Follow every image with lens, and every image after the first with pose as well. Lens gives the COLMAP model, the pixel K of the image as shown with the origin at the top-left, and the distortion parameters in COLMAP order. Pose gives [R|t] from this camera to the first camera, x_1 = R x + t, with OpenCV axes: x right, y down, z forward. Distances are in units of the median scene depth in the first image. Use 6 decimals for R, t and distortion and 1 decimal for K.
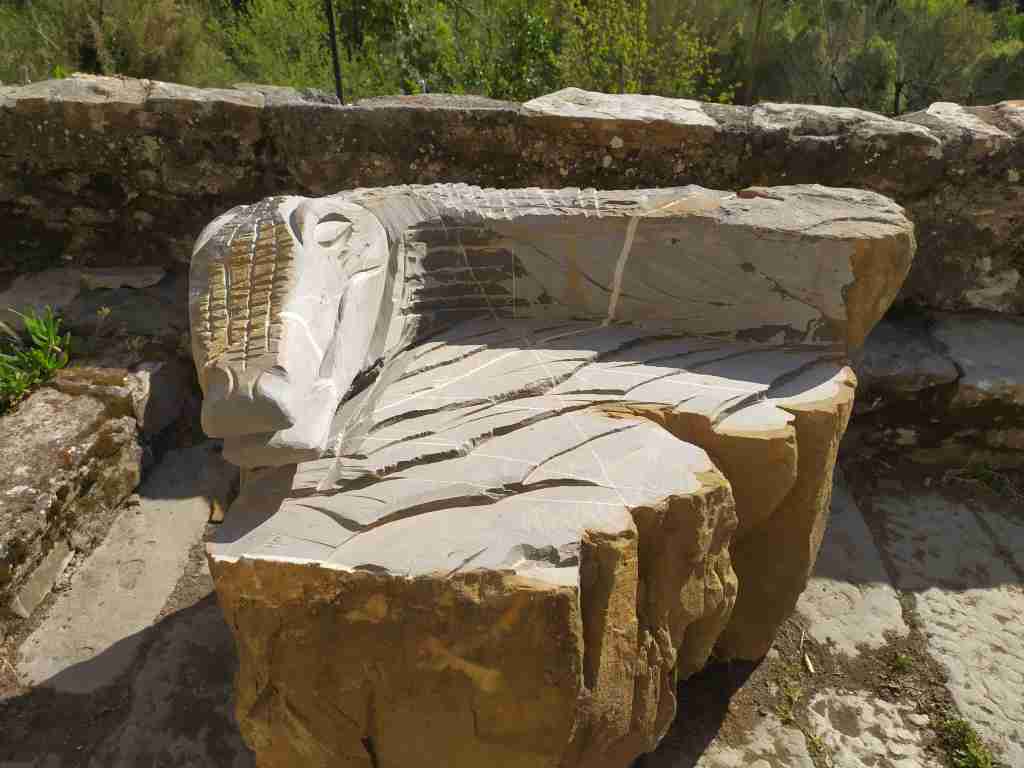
lens RADIAL K [[769.1, 0, 513.1], [0, 769.1, 379.8], [0, 0, 1]] dist [0.060313, -0.061002]
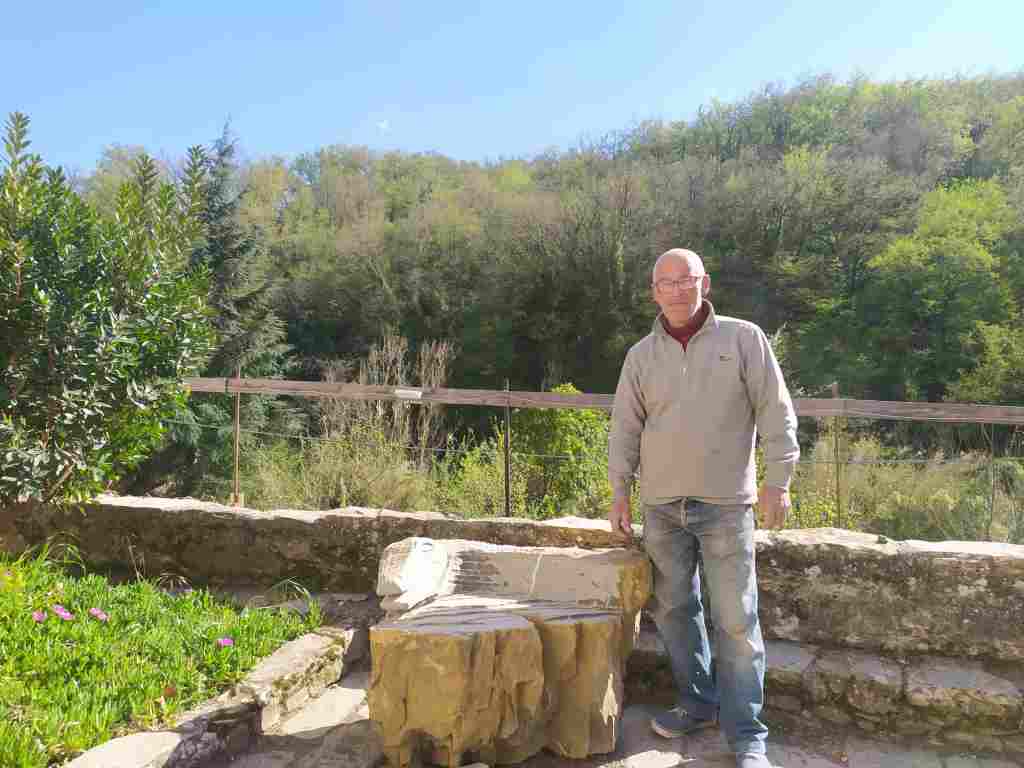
lens RADIAL K [[769.1, 0, 513.1], [0, 769.1, 379.8], [0, 0, 1]] dist [0.060313, -0.061002]
pose [[0.971528, -0.017607, -0.236269, 0.491910], [-0.111706, 0.845395, -0.522331, 0.475357], [0.208938, 0.533852, 0.819358, -1.061217]]
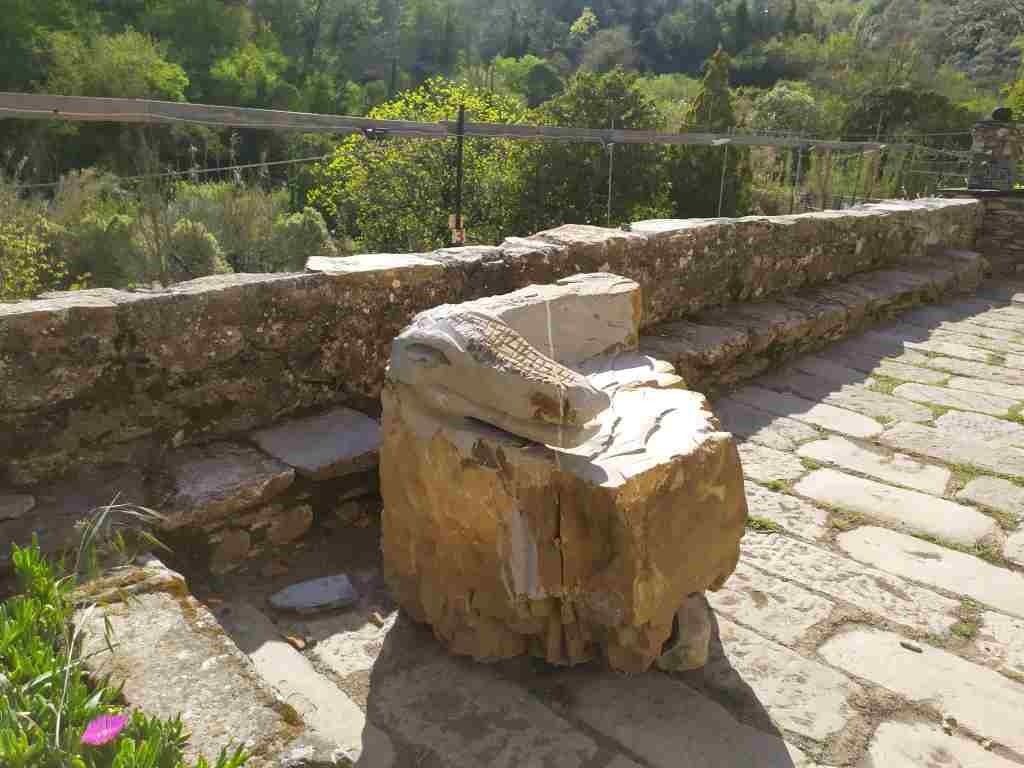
lens RADIAL K [[769.1, 0, 513.1], [0, 769.1, 379.8], [0, 0, 1]] dist [0.060313, -0.061002]
pose [[0.658799, -0.241110, 0.712636, -0.810695], [0.385960, 0.921415, -0.045055, -0.001033], [-0.645770, 0.304731, 0.700086, -0.066275]]
